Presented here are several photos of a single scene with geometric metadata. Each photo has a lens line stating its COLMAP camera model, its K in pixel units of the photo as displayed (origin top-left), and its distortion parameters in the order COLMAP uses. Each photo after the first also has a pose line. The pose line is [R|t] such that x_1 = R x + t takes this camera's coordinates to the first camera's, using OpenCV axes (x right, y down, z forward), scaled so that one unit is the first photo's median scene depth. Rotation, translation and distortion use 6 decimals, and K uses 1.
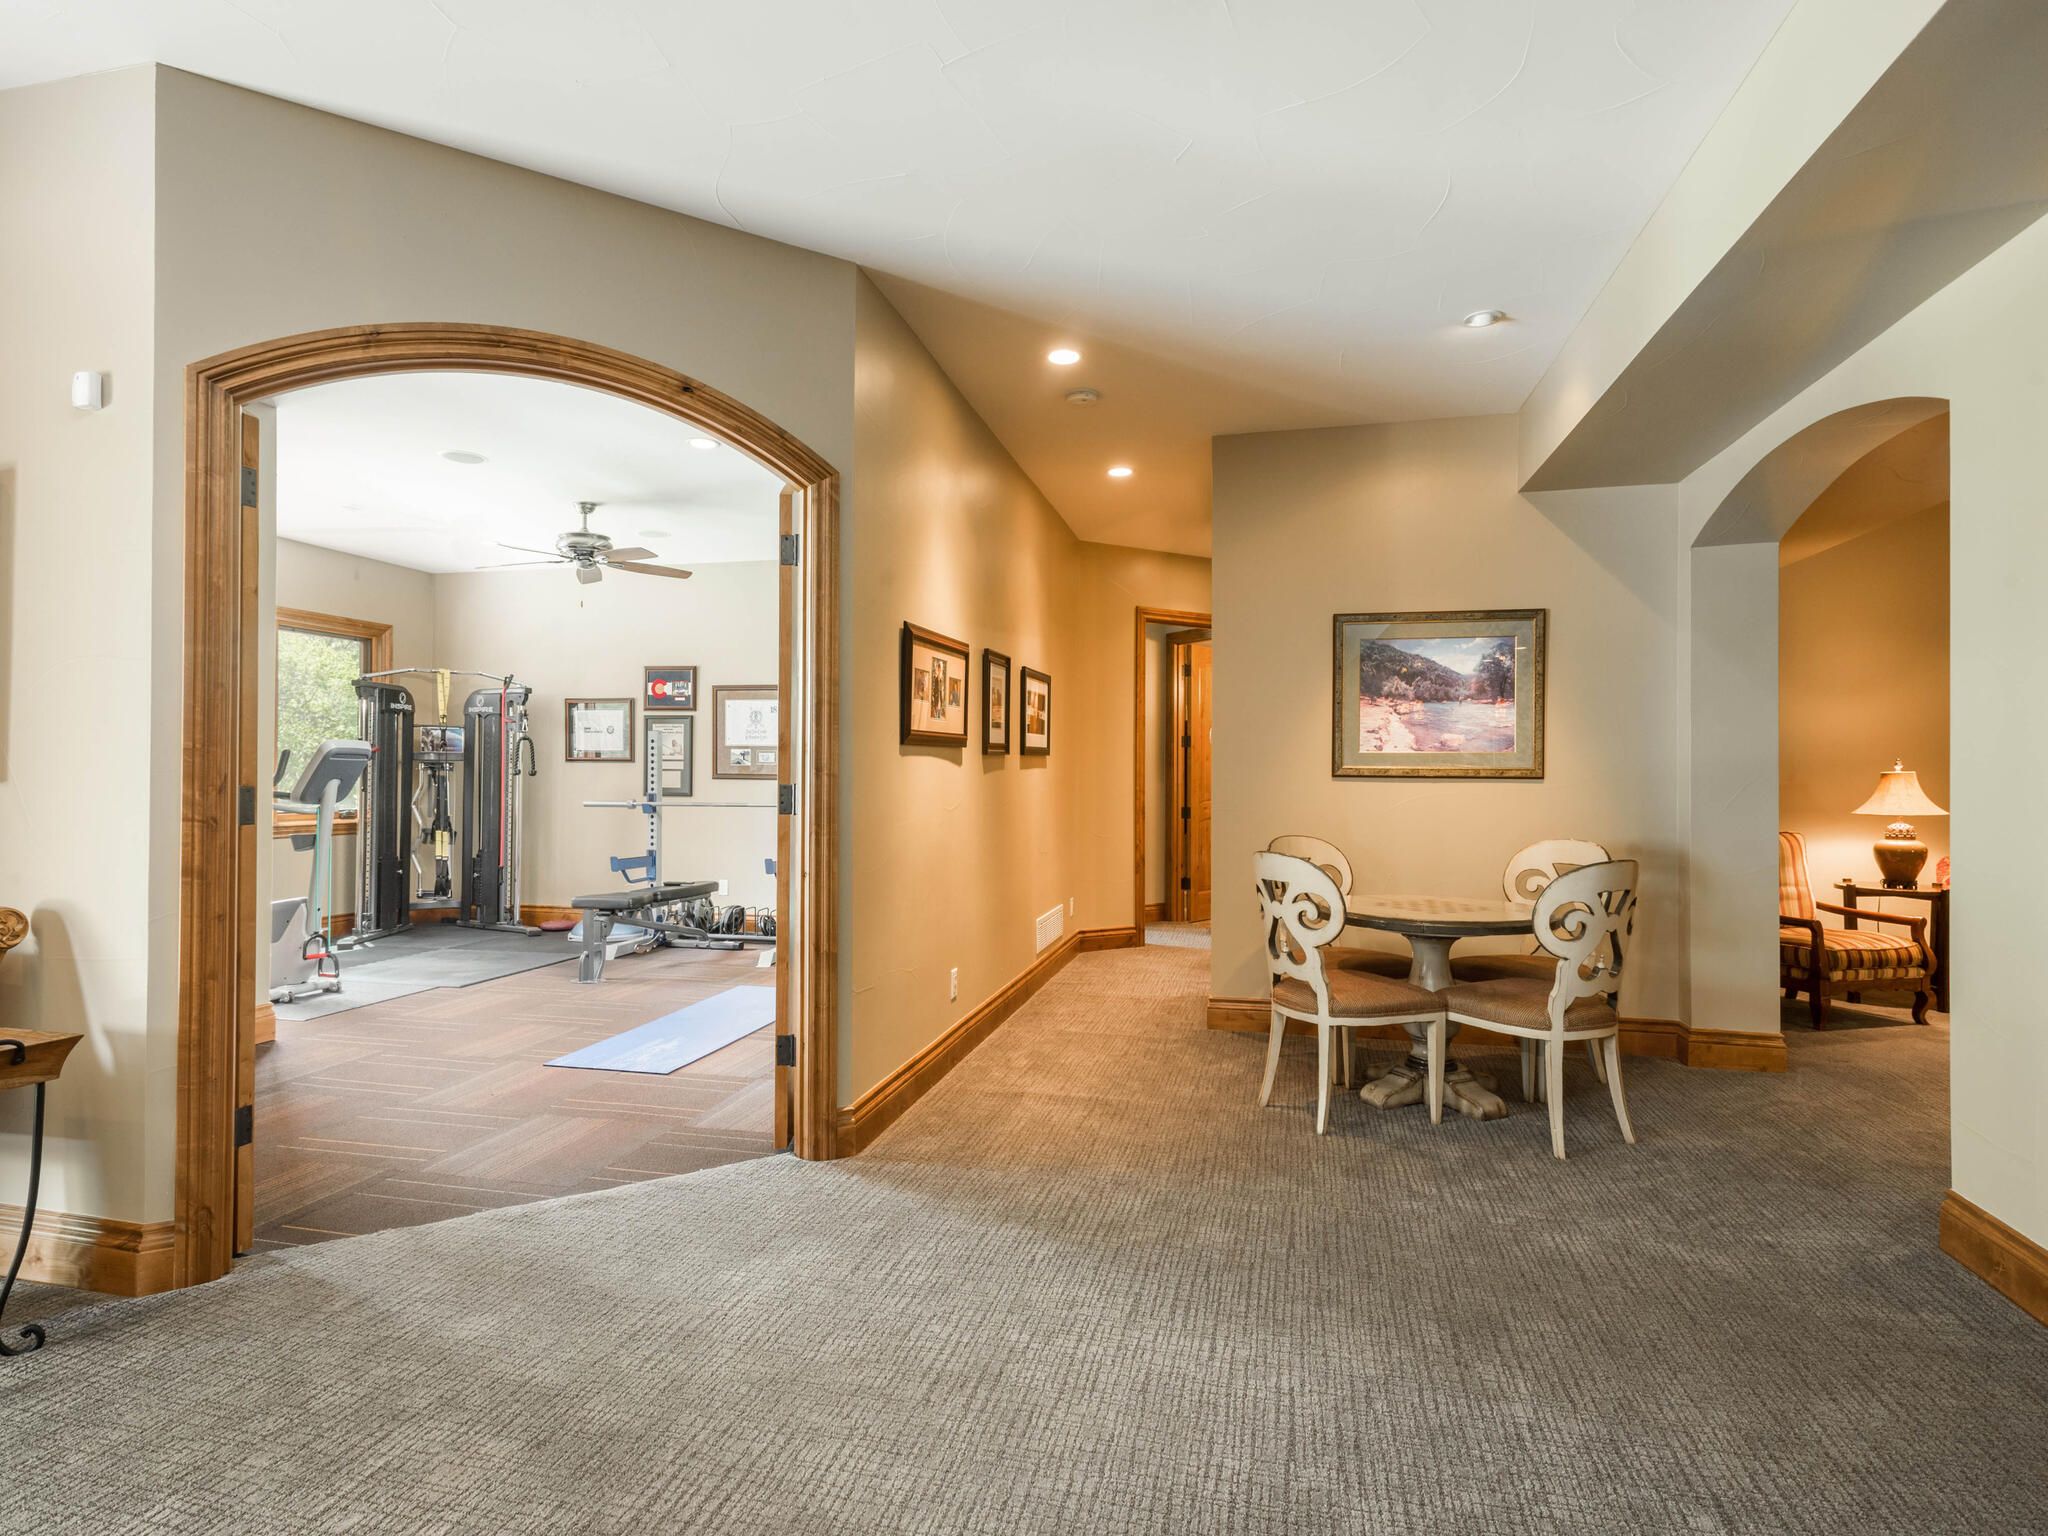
lens RADIAL K [[1066.5, 0, 1021.8], [0, 1066.5, 777.3], [0, 0, 1]] dist [0.006029, 0.000540]
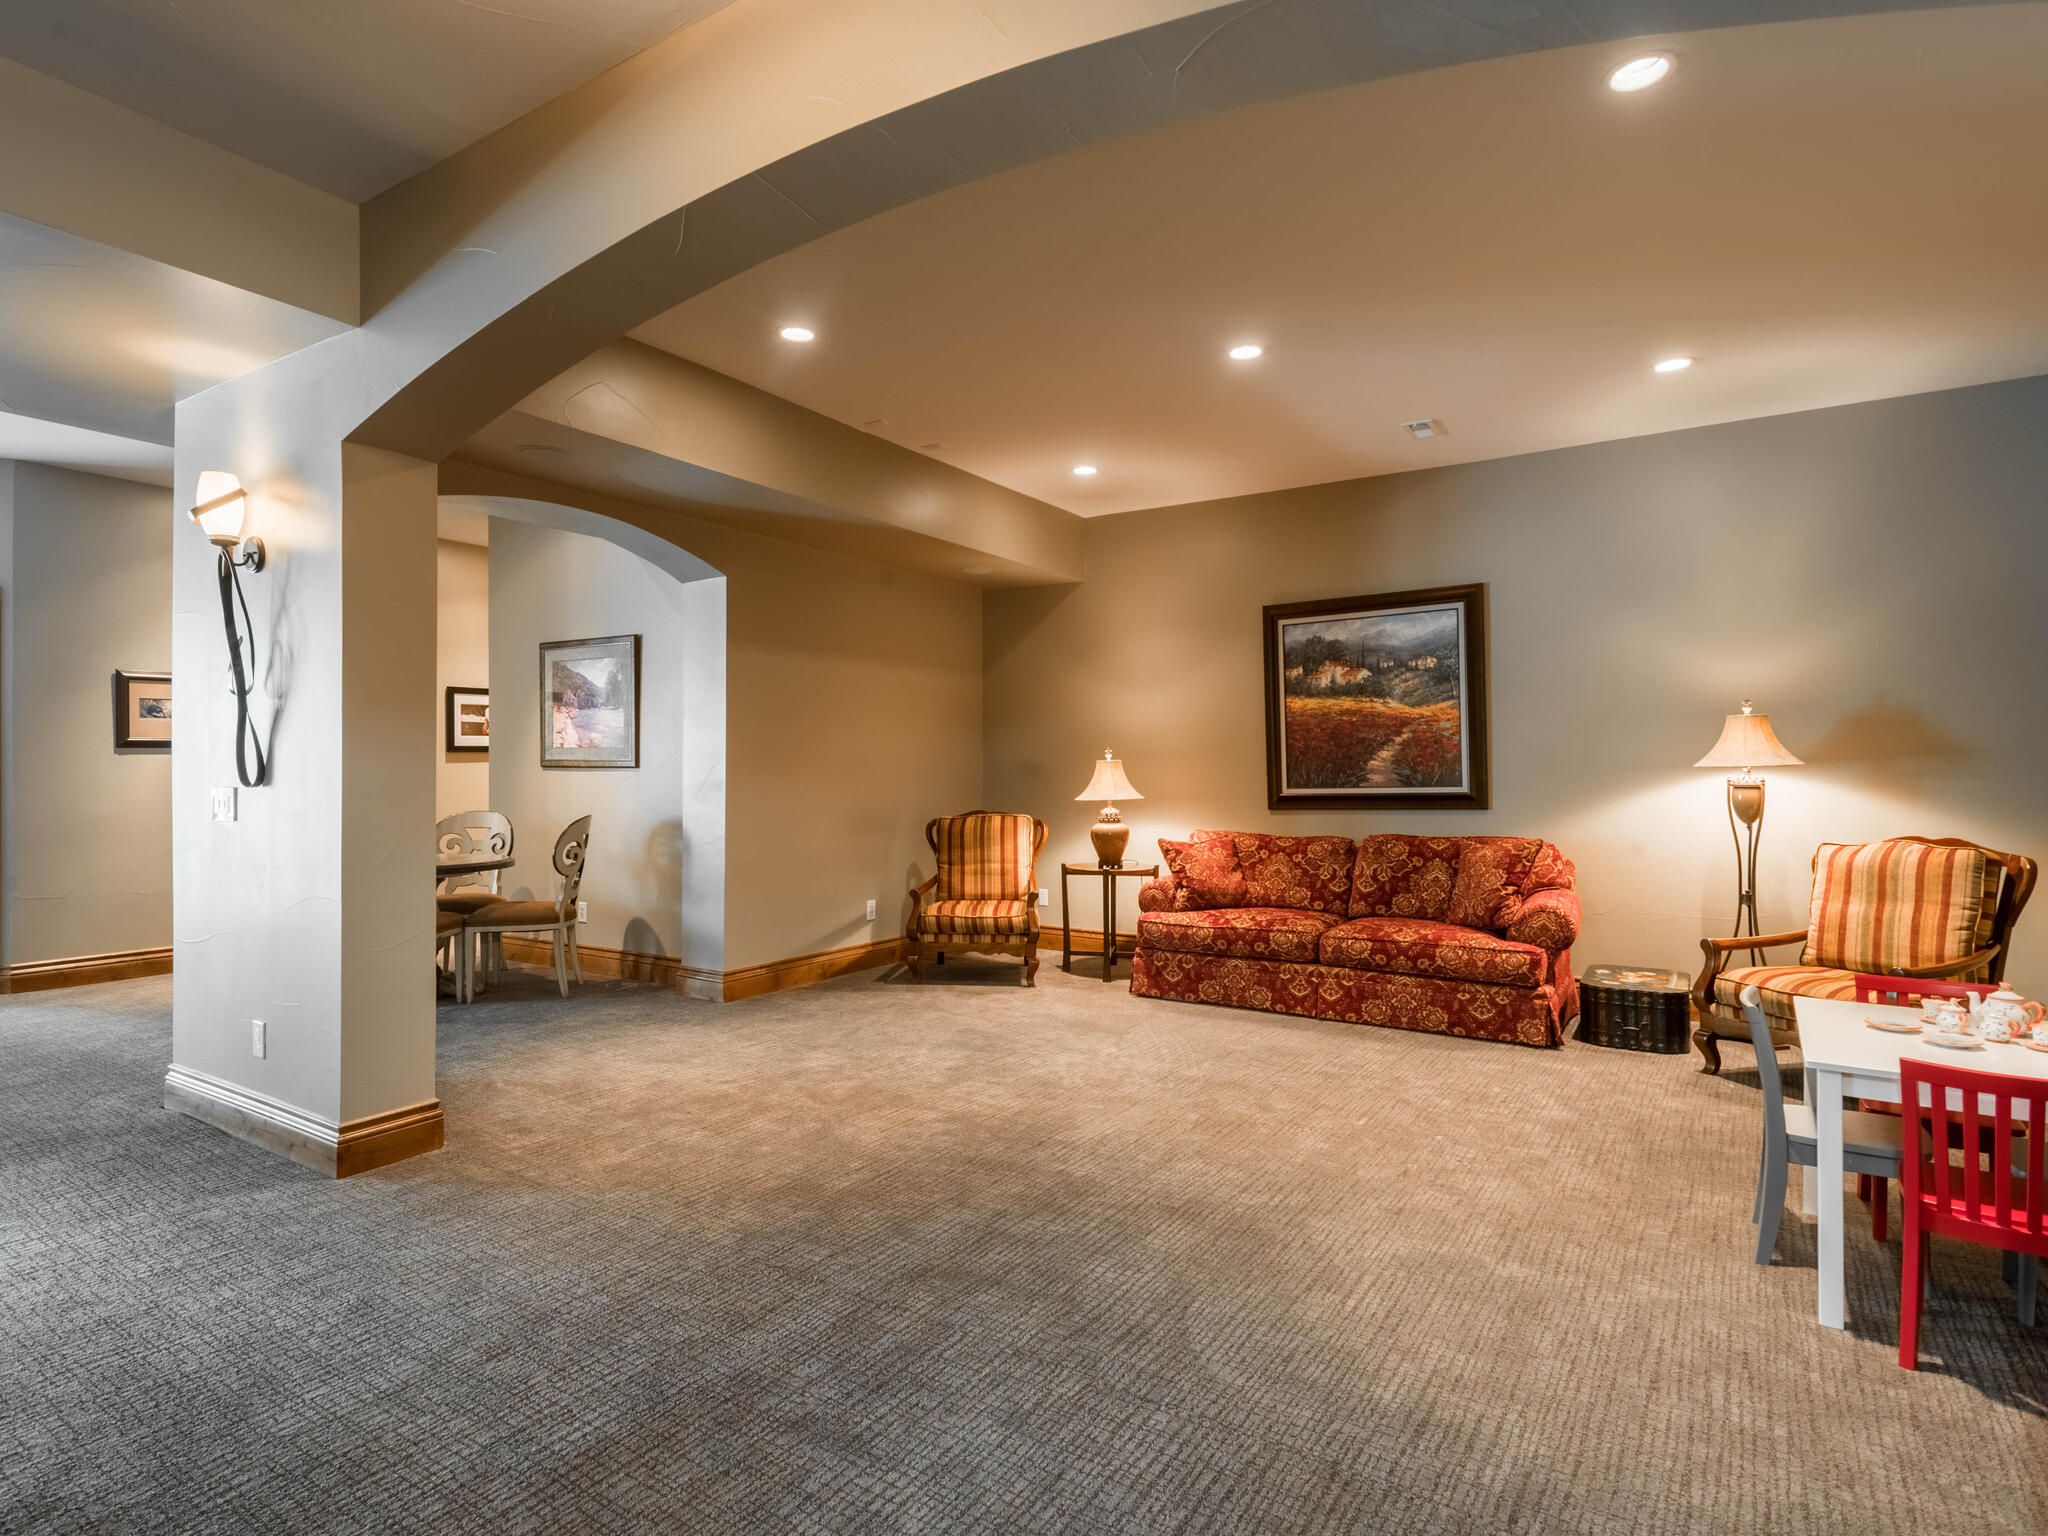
lens RADIAL K [[1066.5, 0, 1035.9], [0, 1066.5, 756.8], [0, 0, 1]] dist [0.006029, 0.000540]
pose [[0.943629, -0.007507, -0.330921, 1.312628], [0.002121, 0.999859, -0.016635, 0.010870], [0.330999, 0.014996, 0.943512, -0.042458]]
